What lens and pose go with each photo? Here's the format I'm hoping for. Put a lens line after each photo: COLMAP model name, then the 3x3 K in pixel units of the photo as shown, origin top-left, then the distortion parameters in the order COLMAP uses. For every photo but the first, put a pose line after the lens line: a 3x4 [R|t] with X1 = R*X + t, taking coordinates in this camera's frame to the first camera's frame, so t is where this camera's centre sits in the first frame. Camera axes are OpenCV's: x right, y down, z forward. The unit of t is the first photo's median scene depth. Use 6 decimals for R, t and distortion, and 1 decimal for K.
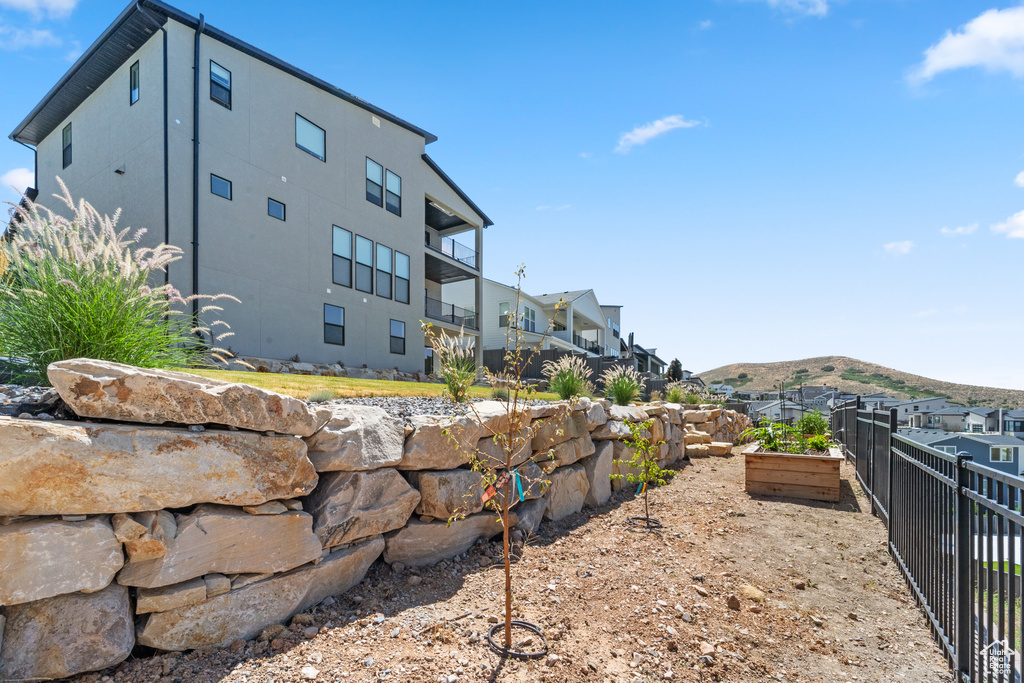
lens RADIAL K [[456.8, 0, 469.6], [0, 456.8, 413.1], [0, 0, 1]] dist [0.000969, -0.004938]
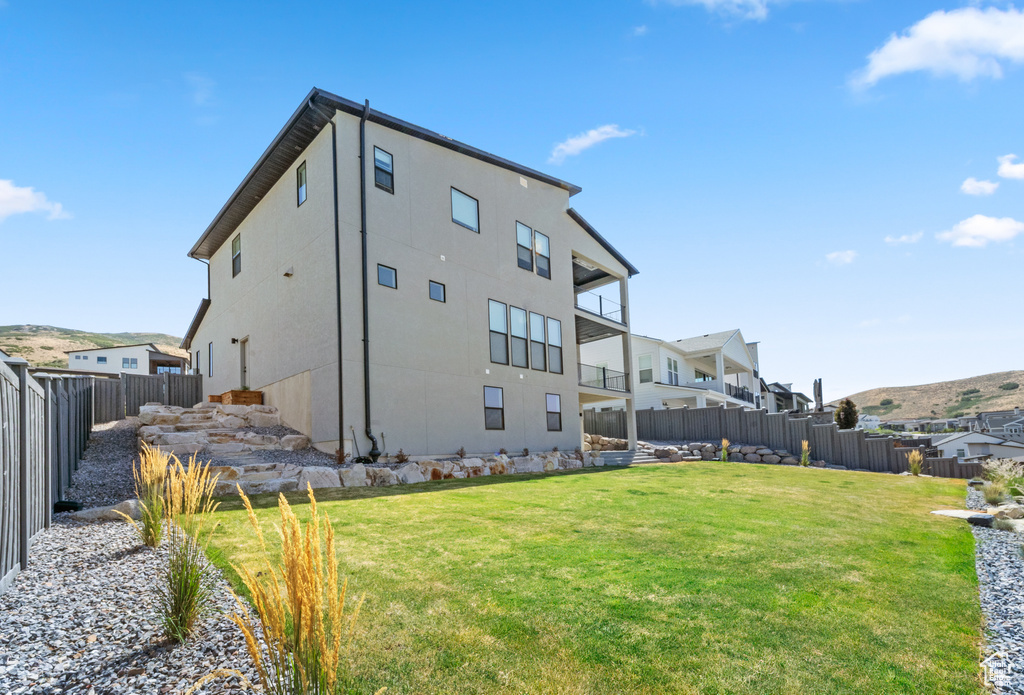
lens RADIAL K [[446.2, 0, 449.6], [0, 446.2, 432.9], [0, 0, 1]] dist [-0.002633, -0.001179]
pose [[0.971115, -0.051911, -0.232897, -0.155790], [0.038010, 0.997239, -0.063789, -0.079795], [0.235566, 0.053094, 0.970407, 0.116565]]
